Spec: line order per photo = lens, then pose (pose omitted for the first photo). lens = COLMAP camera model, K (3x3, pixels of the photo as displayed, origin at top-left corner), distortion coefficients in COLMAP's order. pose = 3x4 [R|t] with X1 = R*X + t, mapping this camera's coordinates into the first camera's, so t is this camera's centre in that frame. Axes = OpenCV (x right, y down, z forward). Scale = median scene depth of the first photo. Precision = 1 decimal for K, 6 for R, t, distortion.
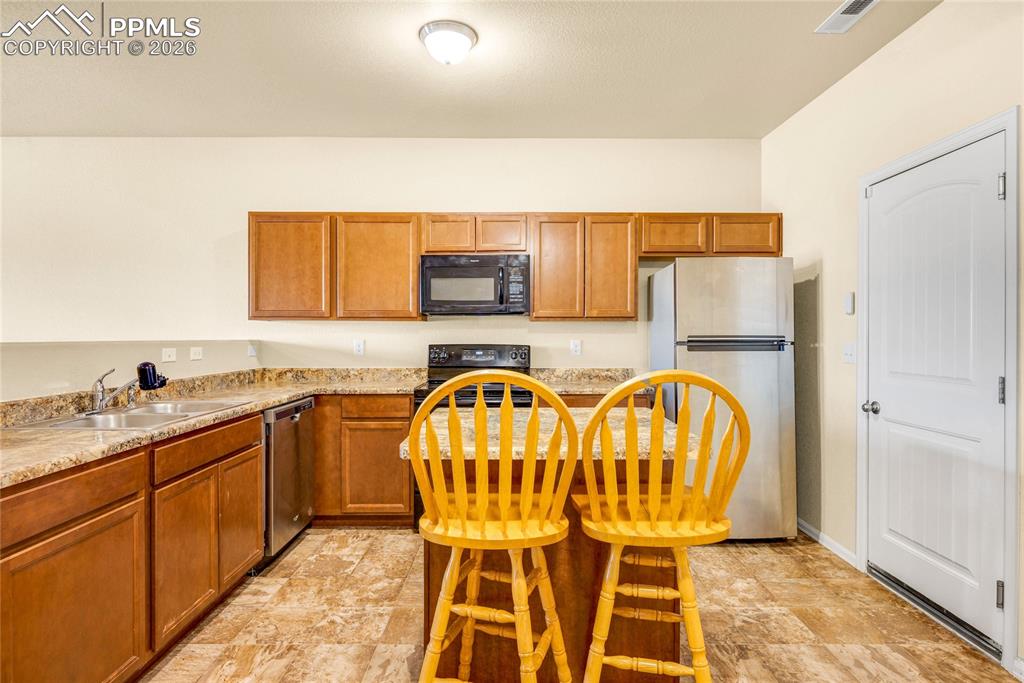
lens RADIAL K [[548.0, 0, 513.4], [0, 548.0, 338.5], [0, 0, 1]] dist [-0.000843, 0.000041]
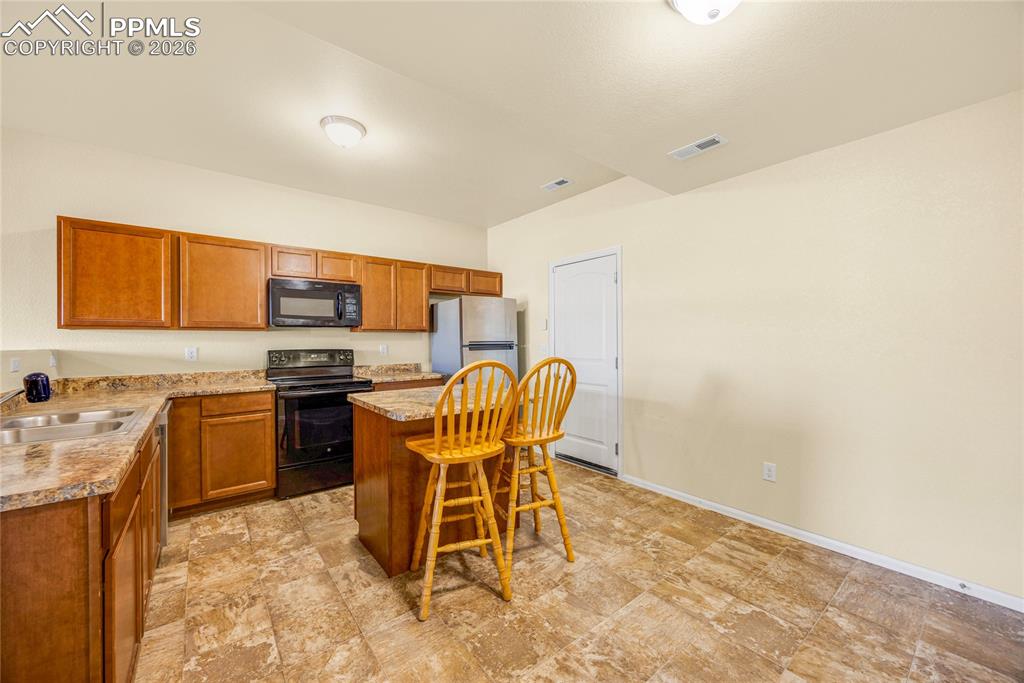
lens RADIAL K [[389.7, 0, 513.0], [0, 389.7, 346.0], [0, 0, 1]] dist [-0.000281, -0.000028]
pose [[0.784623, -0.014481, 0.619804, -0.295137], [0.012364, 0.999894, 0.007711, 0.001103], [-0.619850, 0.001613, 0.784719, -0.027657]]
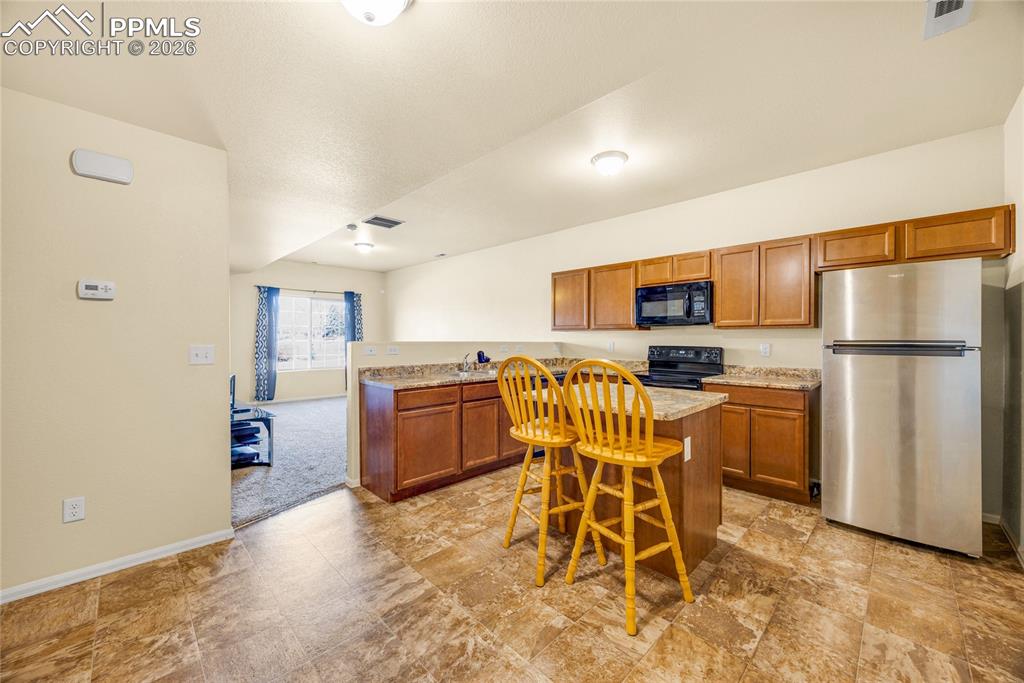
lens RADIAL K [[389.7, 0, 516.1], [0, 389.7, 340.9], [0, 0, 1]] dist [-0.000281, -0.000028]
pose [[0.709093, 0.004408, -0.705101, 0.384706], [-0.007729, 0.999969, -0.001522, 0.002213], [0.705072, 0.006529, 0.709105, -0.026537]]
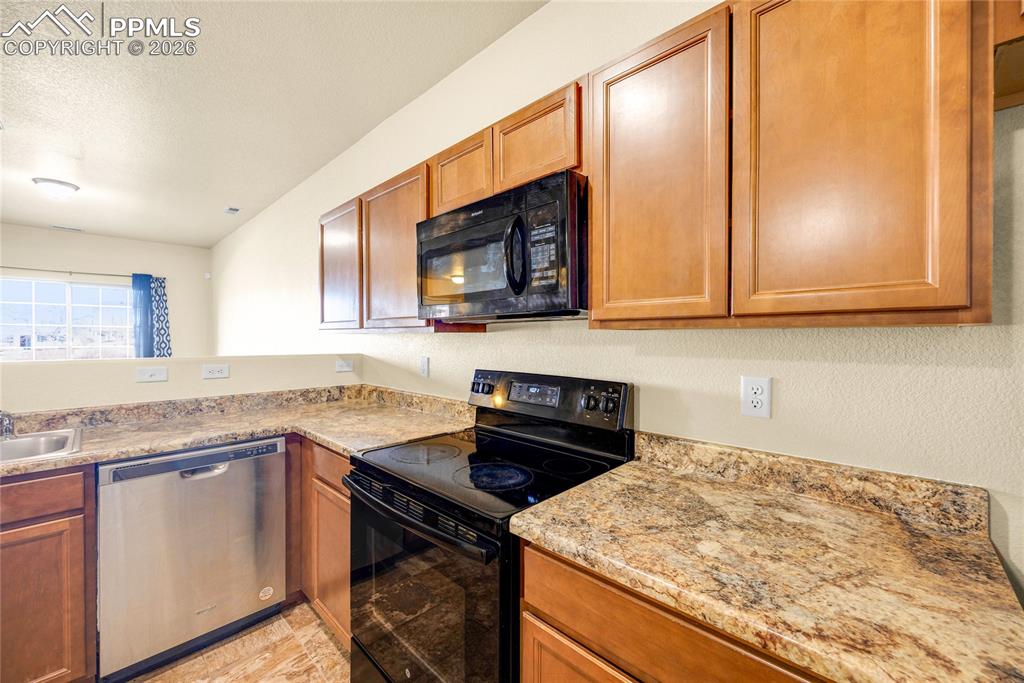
lens RADIAL K [[389.7, 0, 505.8], [0, 389.7, 337.2], [0, 0, 1]] dist [-0.000281, -0.000028]
pose [[0.715608, -0.002101, -0.698499, 0.206724], [-0.006065, 0.999939, -0.009222, -0.024417], [0.698476, 0.010836, 0.715551, 0.784564]]
